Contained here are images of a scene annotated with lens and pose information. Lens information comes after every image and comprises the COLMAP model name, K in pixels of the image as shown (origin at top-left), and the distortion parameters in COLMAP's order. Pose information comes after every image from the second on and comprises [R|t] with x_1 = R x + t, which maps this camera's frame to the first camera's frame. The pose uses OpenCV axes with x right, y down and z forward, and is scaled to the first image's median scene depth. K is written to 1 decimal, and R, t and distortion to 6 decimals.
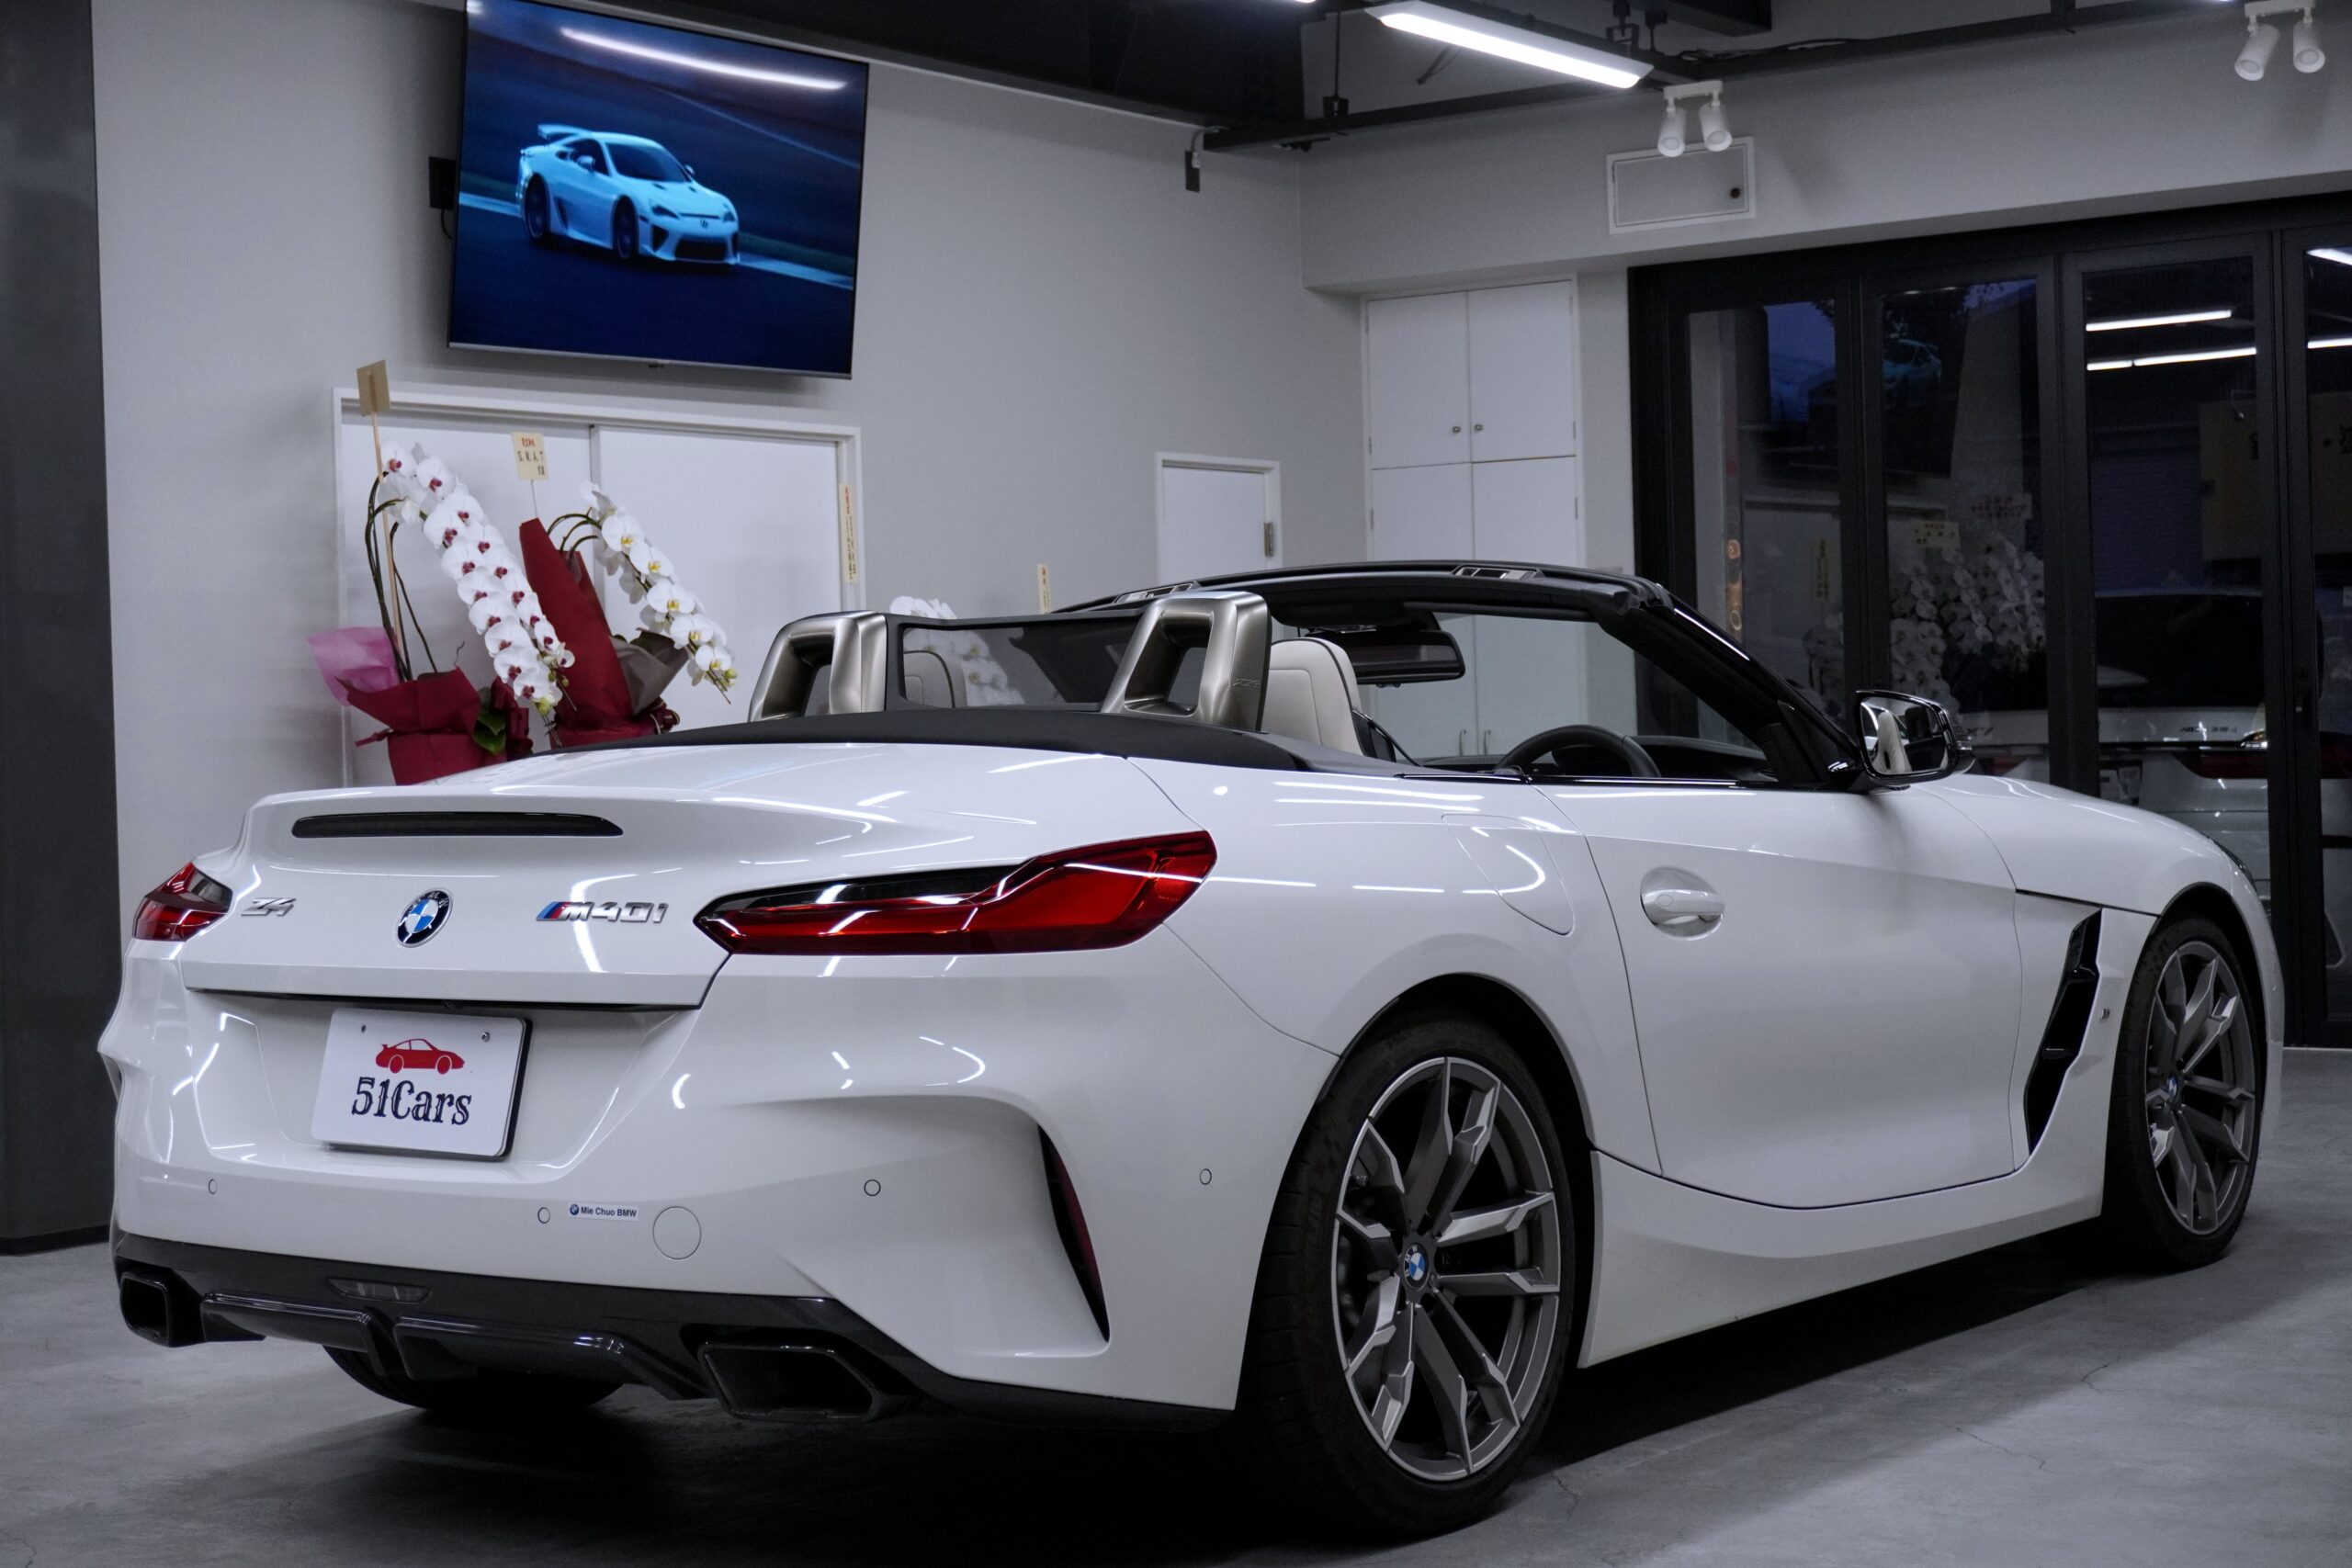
lens RADIAL K [[3739.2, 0, 1173.6], [0, 3739.2, 826.0], [0, 0, 1]] dist [0.364718, -2.392721]
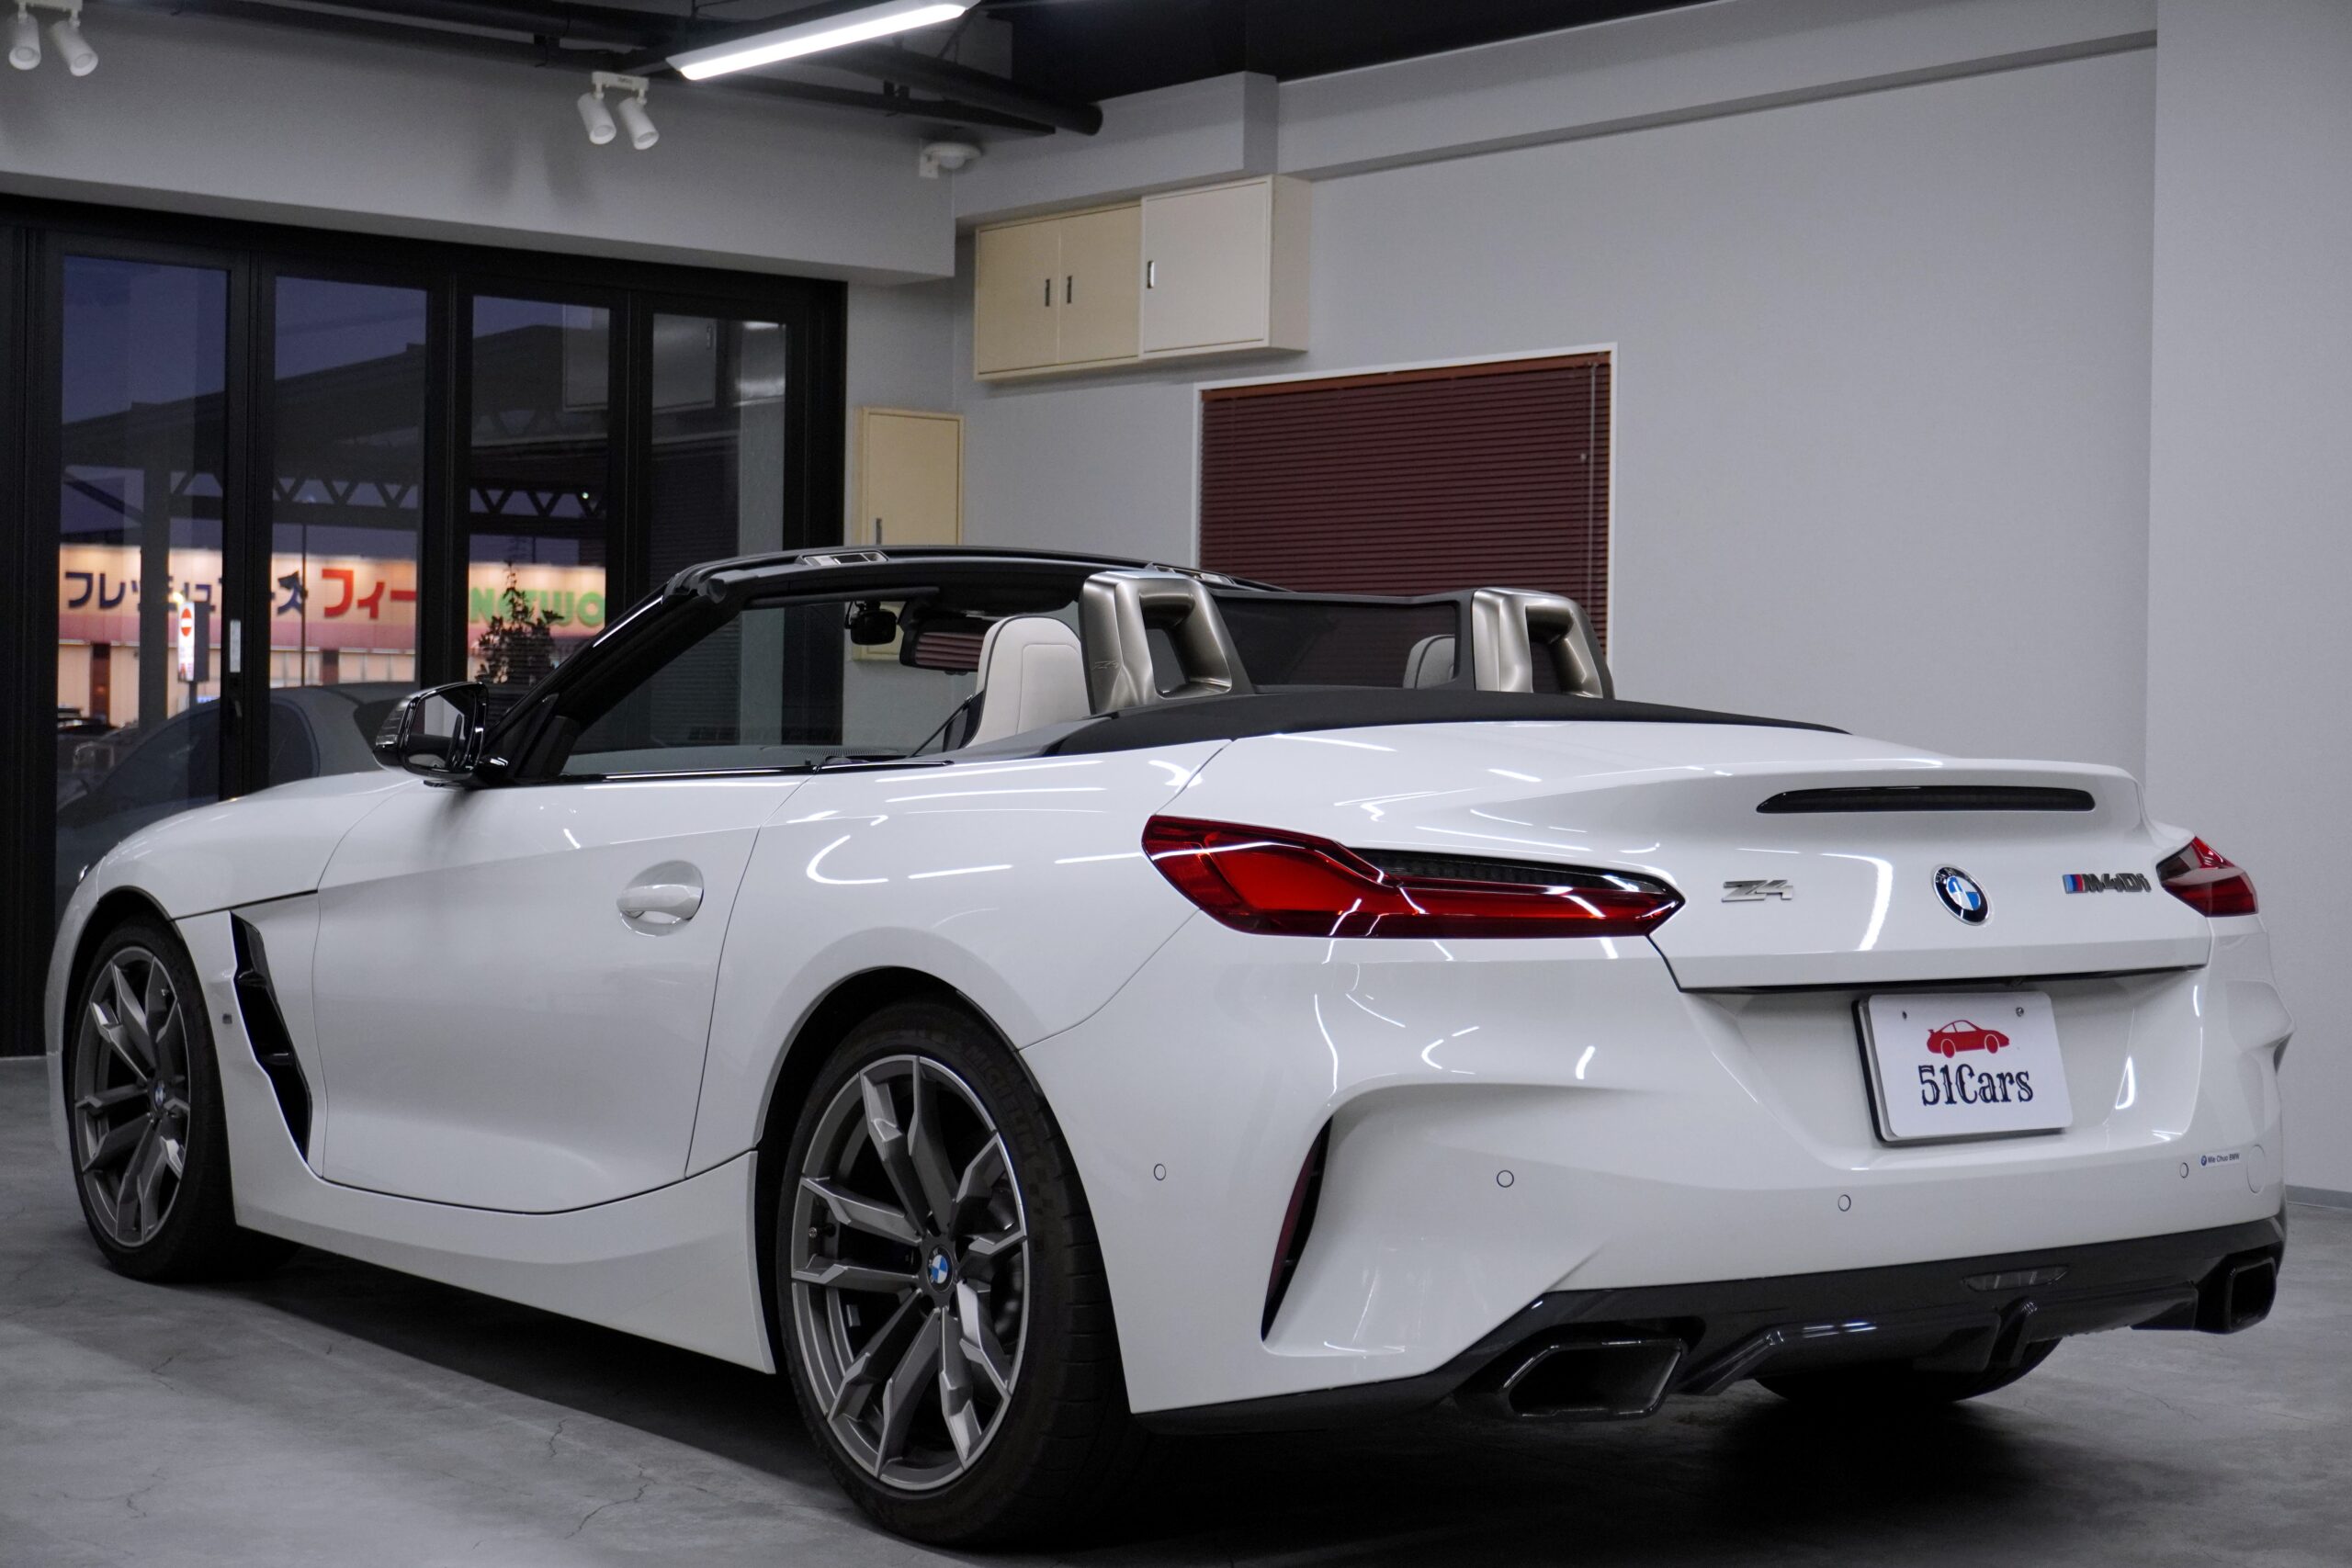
lens RADIAL K [[3672.8, 0, 1176.0], [0, 3672.8, 784.0], [0, 0, 1]] dist [-0.021901, 1.449898]
pose [[0.256243, 0.011070, 0.966549, -1.158914], [0.011649, 0.999826, -0.014539, 0.007204], [-0.966542, 0.014985, 0.256070, 0.949271]]
